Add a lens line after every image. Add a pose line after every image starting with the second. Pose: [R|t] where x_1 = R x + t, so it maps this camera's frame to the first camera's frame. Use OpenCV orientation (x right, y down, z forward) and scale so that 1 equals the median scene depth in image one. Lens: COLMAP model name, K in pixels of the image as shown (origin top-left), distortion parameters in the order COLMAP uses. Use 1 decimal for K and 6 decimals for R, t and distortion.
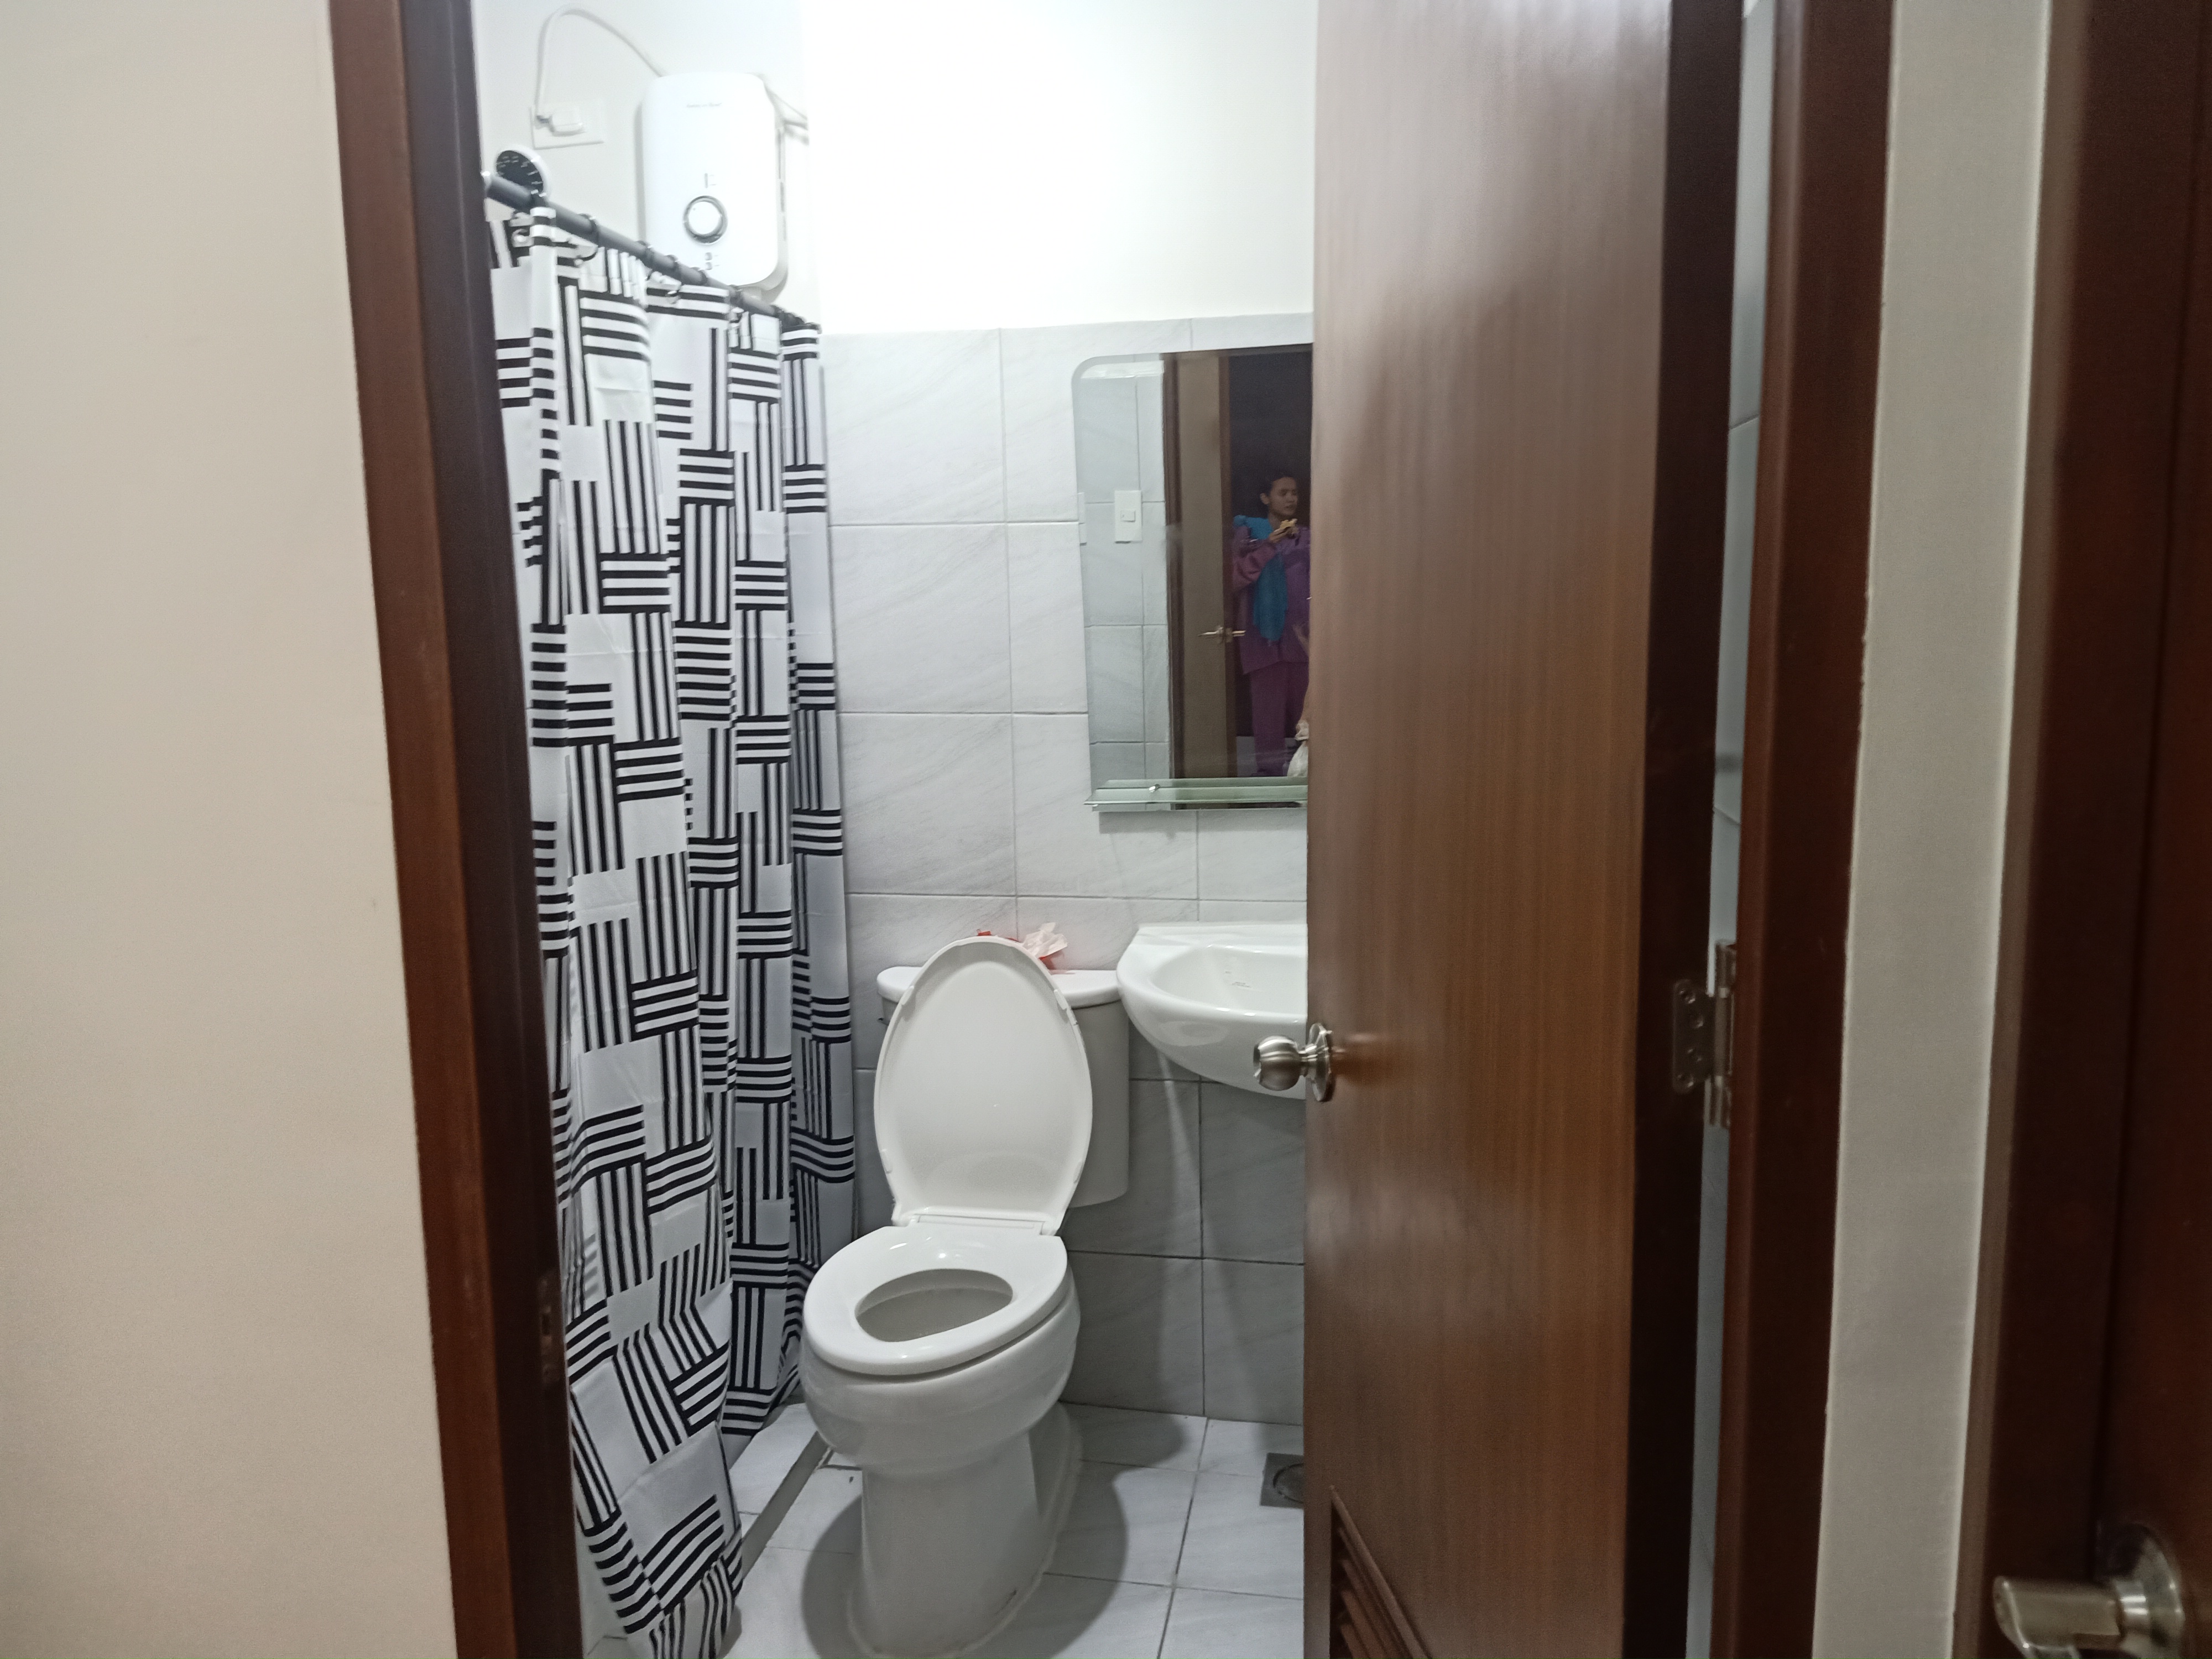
lens RADIAL K [[1685.3, 0, 1106.0], [0, 1685.3, 829.5], [0, 0, 1]] dist [0.070446, 0.002435]
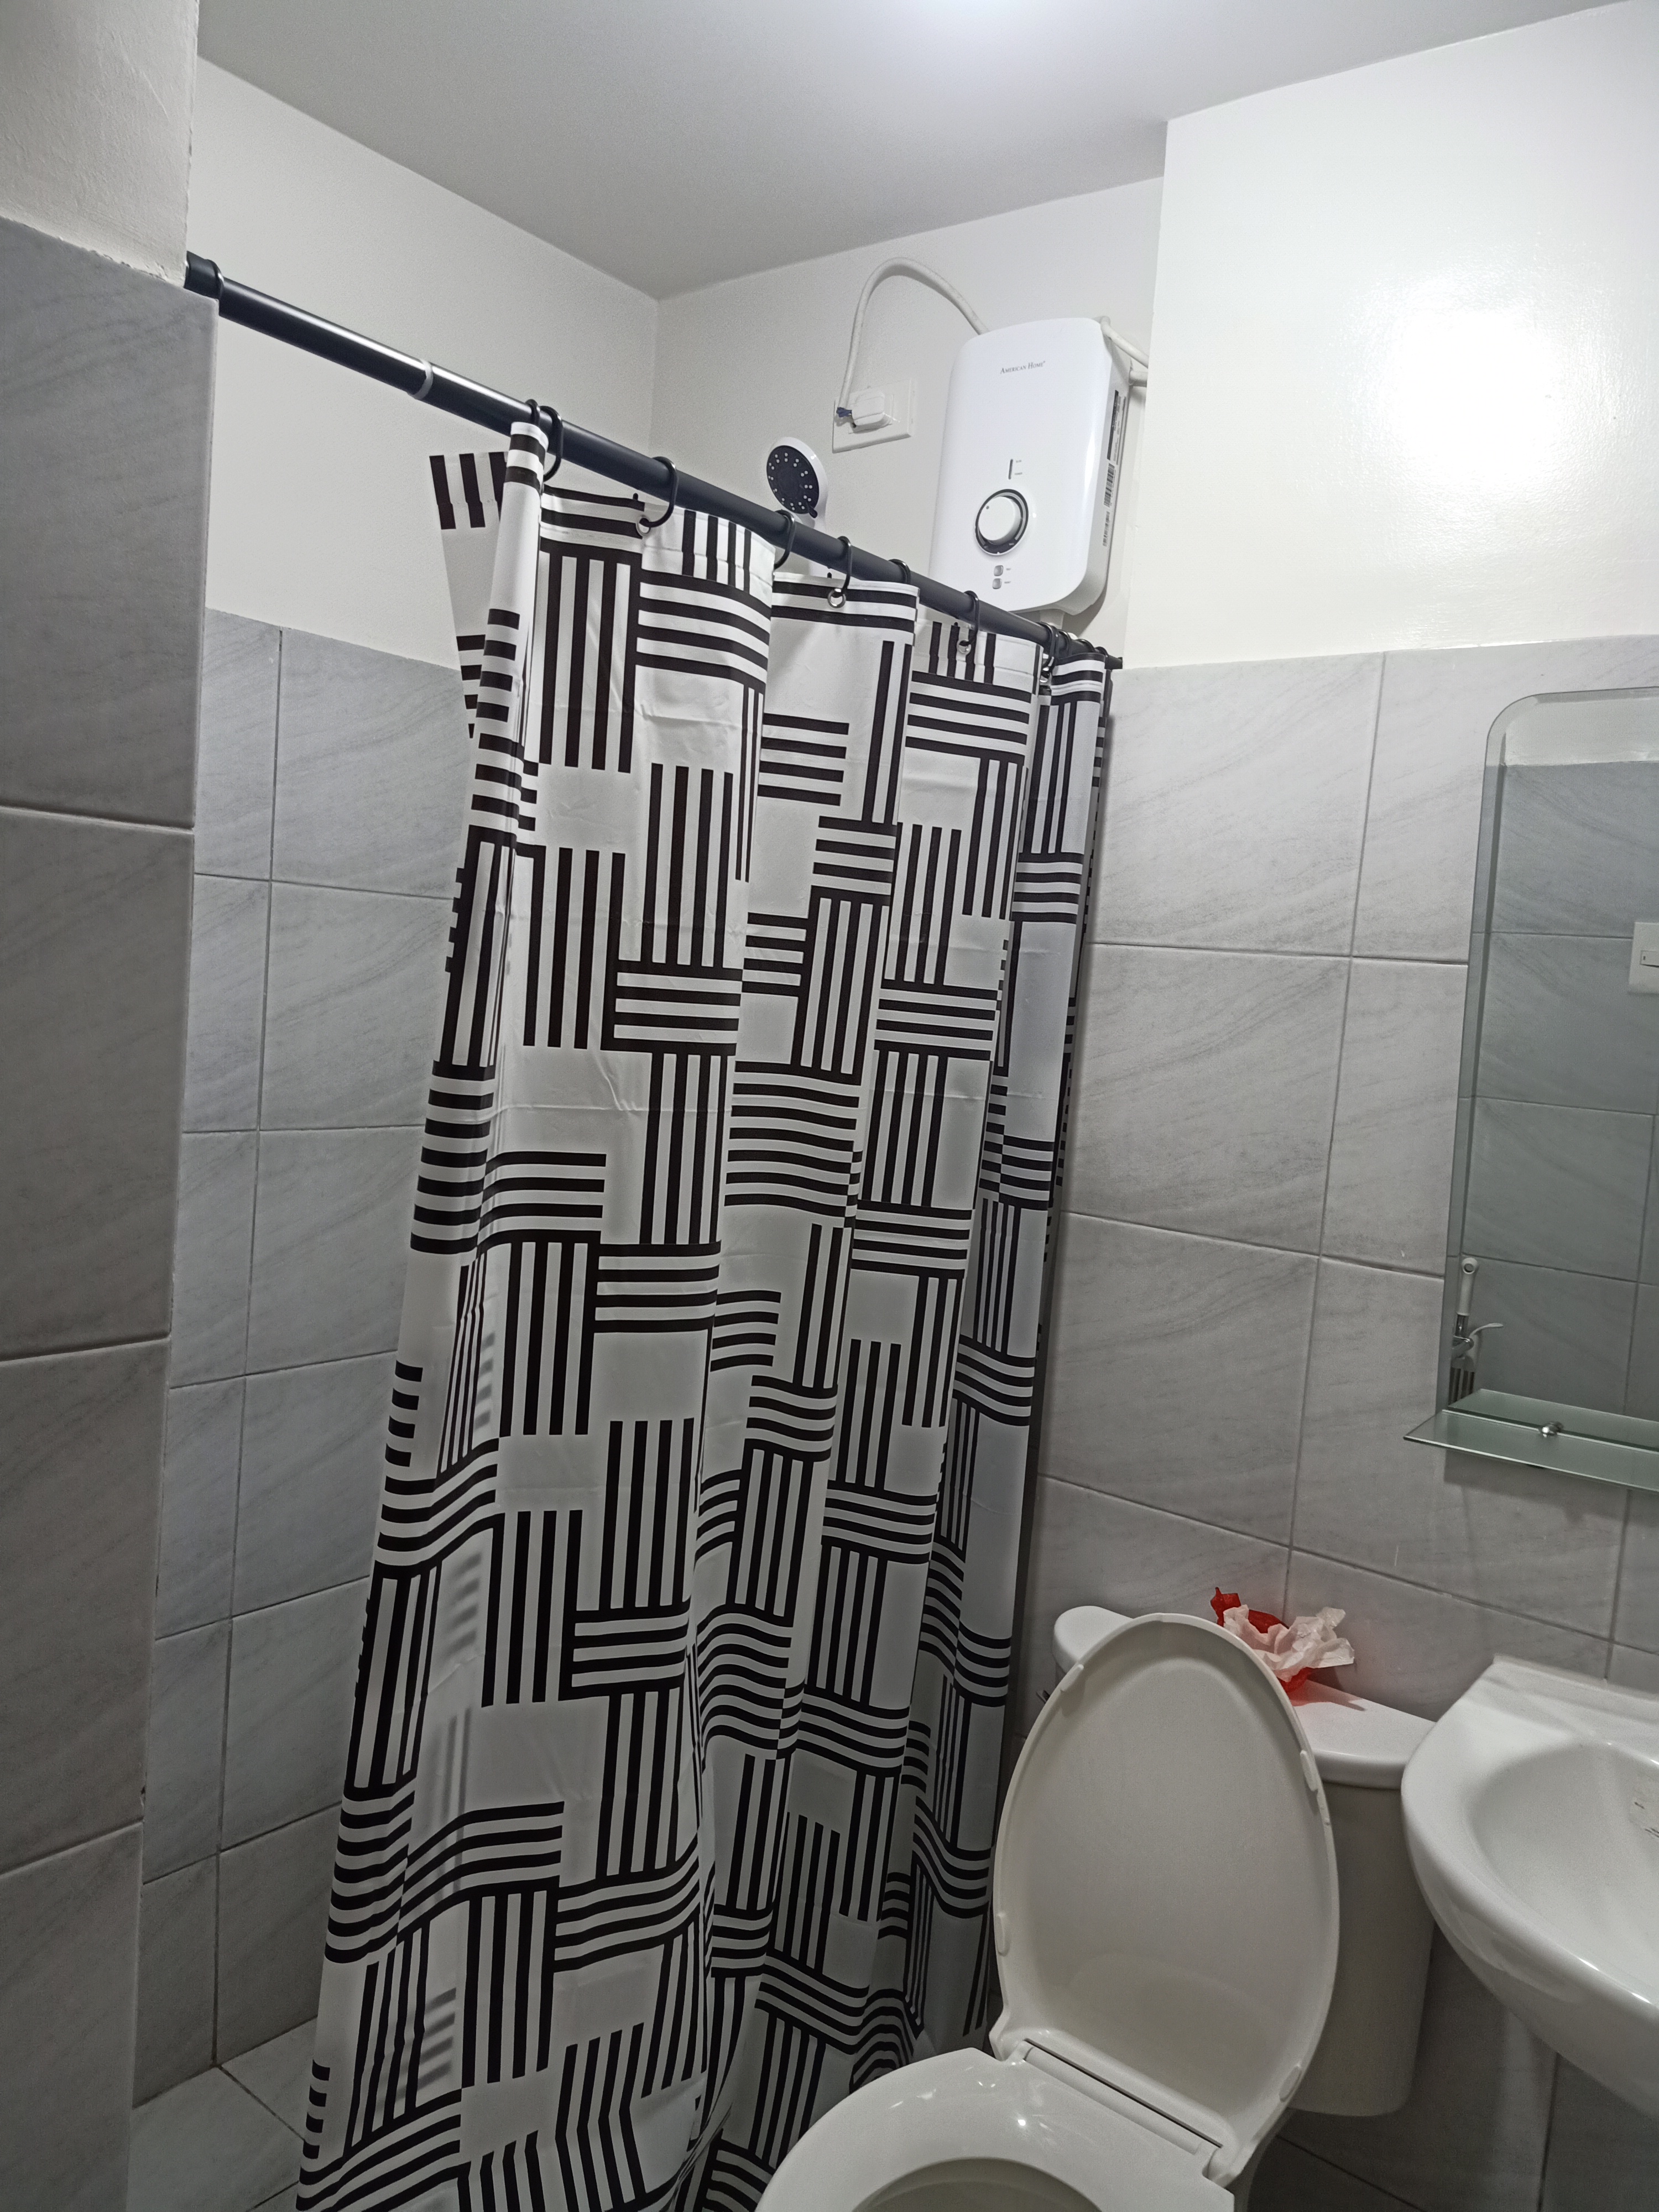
lens RADIAL K [[1627.1, 0, 829.5], [0, 1627.1, 1106.0], [0, 0, 1]] dist [0.111490, -0.166276]
pose [[0.875727, 0.122457, -0.467019, 0.076012], [-0.154531, 0.987507, -0.030834, -0.094098], [0.457409, 0.099171, 0.883709, 0.453529]]
